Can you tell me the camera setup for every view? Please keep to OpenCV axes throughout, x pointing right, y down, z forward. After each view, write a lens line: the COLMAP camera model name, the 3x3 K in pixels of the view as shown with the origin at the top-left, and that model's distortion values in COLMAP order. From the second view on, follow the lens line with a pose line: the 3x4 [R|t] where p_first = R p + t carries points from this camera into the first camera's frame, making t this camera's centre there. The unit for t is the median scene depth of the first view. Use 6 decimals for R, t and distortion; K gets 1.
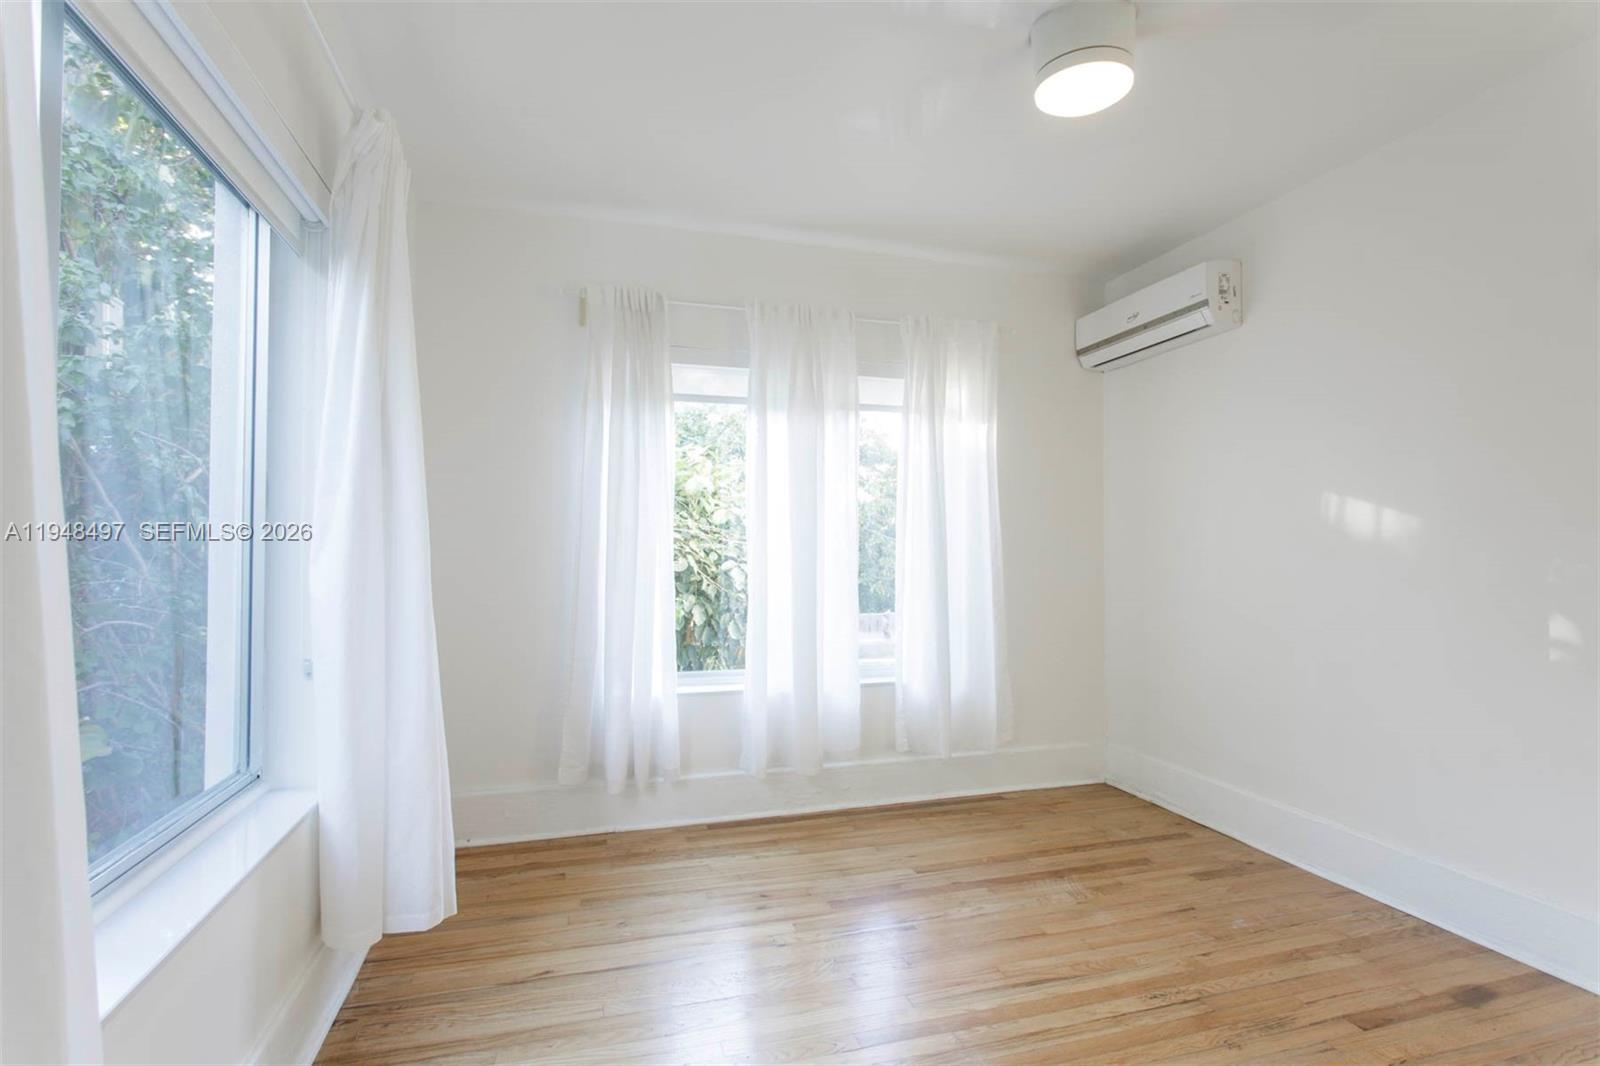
lens RADIAL K [[779.0, 0, 803.9], [0, 779.0, 536.2], [0, 0, 1]] dist [-0.026136, 0.022217]
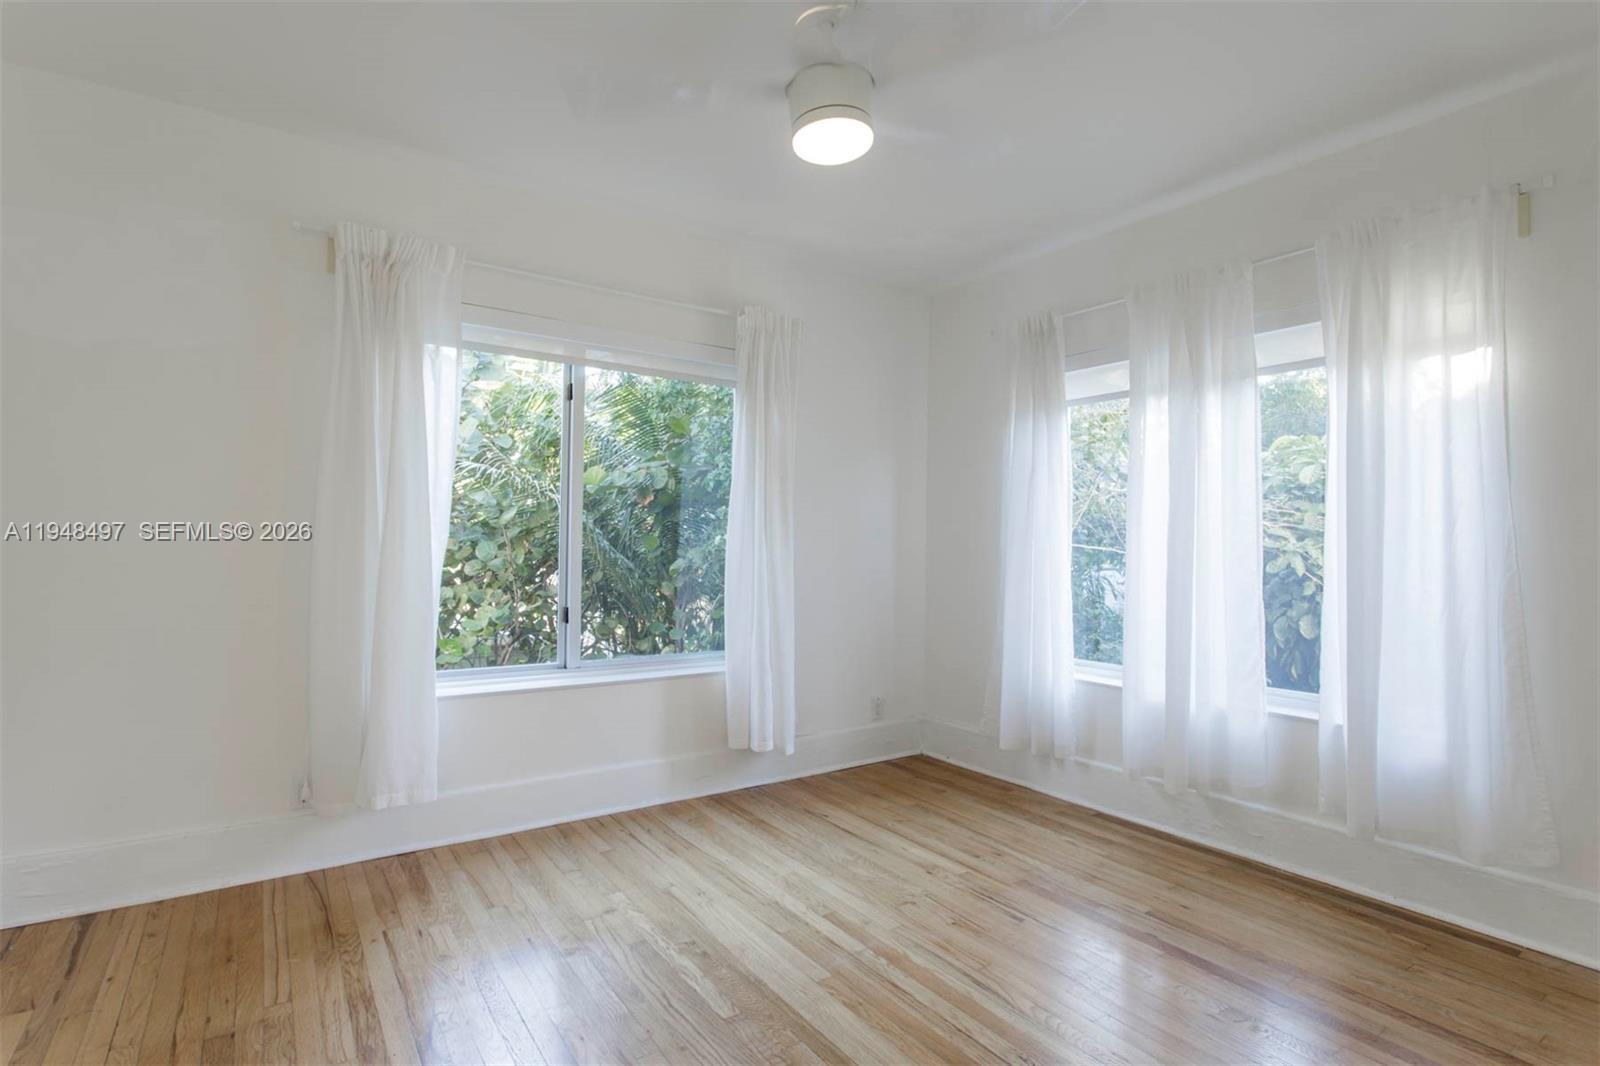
lens RADIAL K [[845.0, 0, 824.5], [0, 845.0, 516.6], [0, 0, 1]] dist [-0.030331, 0.013840]
pose [[0.286953, -0.027566, -0.957548, 0.853134], [0.012120, 0.999610, -0.025145, 0.003769], [0.957868, -0.004390, 0.287176, 0.337522]]
